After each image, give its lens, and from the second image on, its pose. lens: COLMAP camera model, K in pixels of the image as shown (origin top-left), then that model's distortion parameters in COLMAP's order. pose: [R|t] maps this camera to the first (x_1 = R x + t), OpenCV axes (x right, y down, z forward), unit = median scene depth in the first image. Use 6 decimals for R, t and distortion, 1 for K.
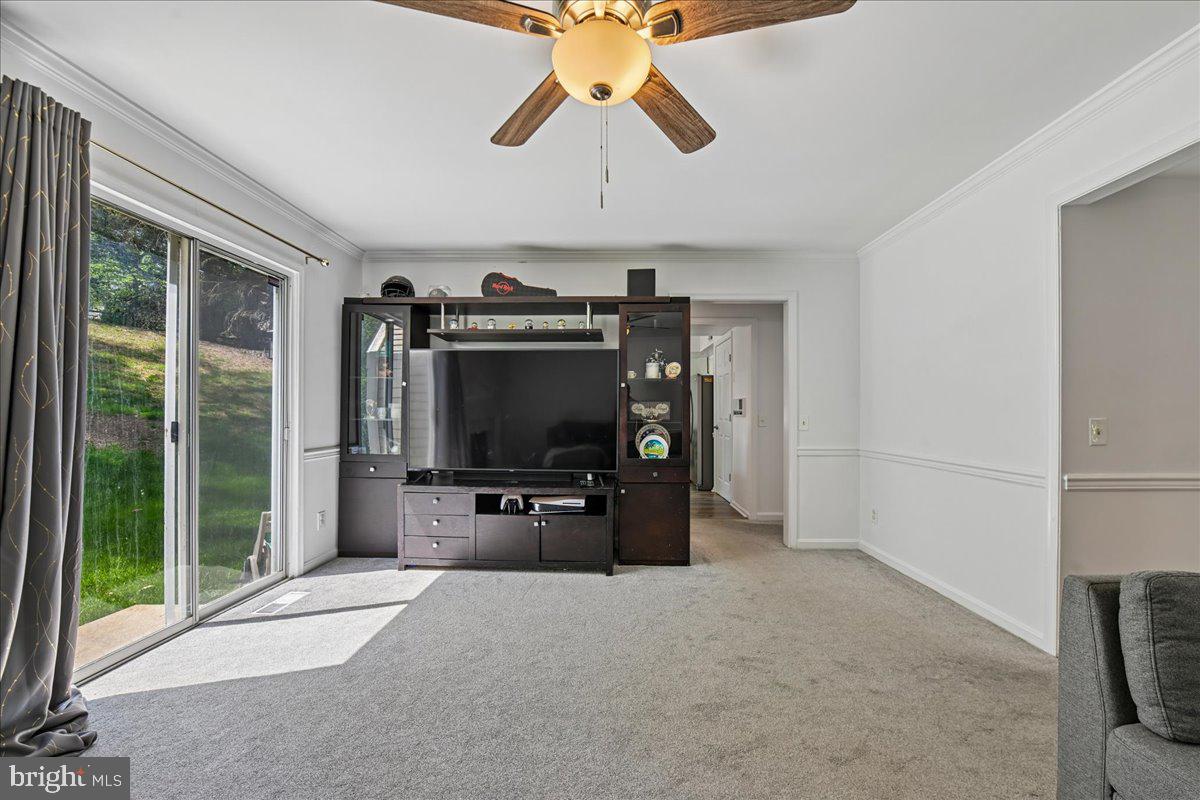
lens RADIAL K [[477.4, 0, 602.5], [0, 477.4, 420.3], [0, 0, 1]] dist [-0.002053, -0.000385]
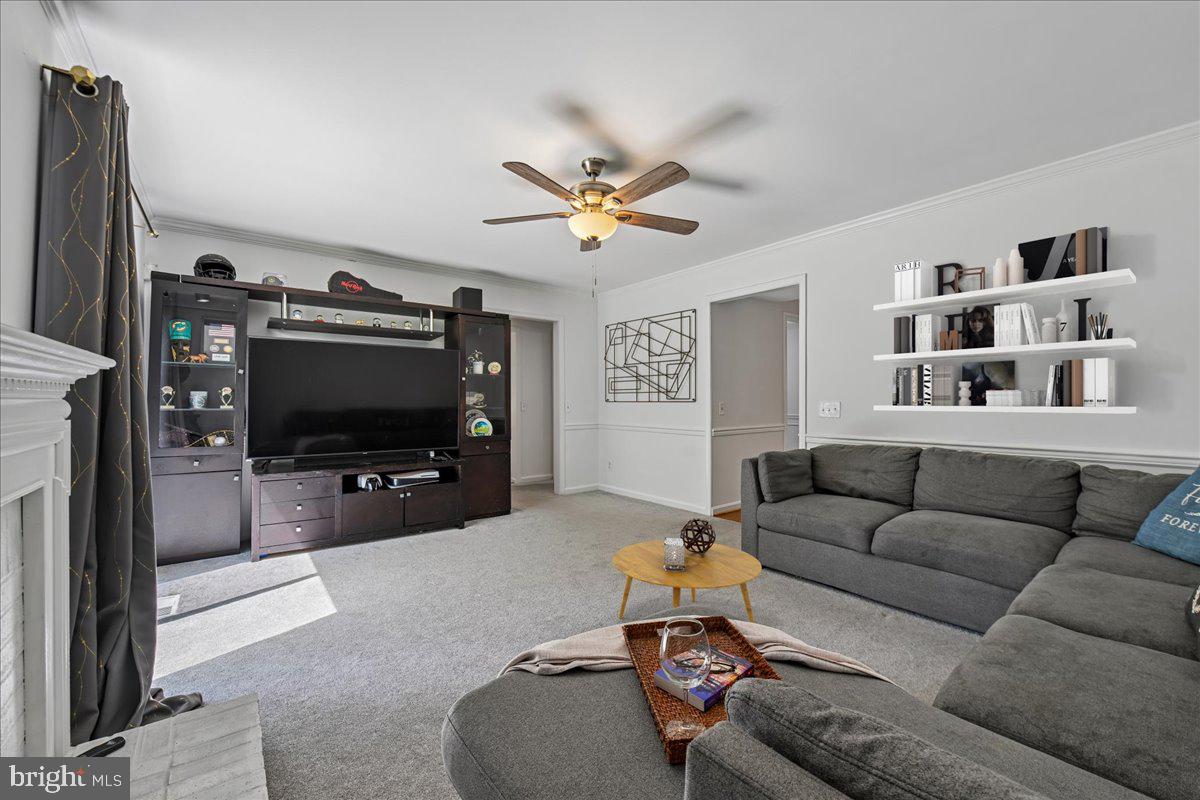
lens RADIAL K [[474.9, 0, 599.5], [0, 474.9, 405.6], [0, 0, 1]] dist [0.000979, -0.000012]
pose [[0.774676, -0.009960, 0.632279, -0.474352], [0.012282, 0.999924, 0.000704, 0.000774], [-0.632239, 0.007220, 0.774740, -0.205709]]
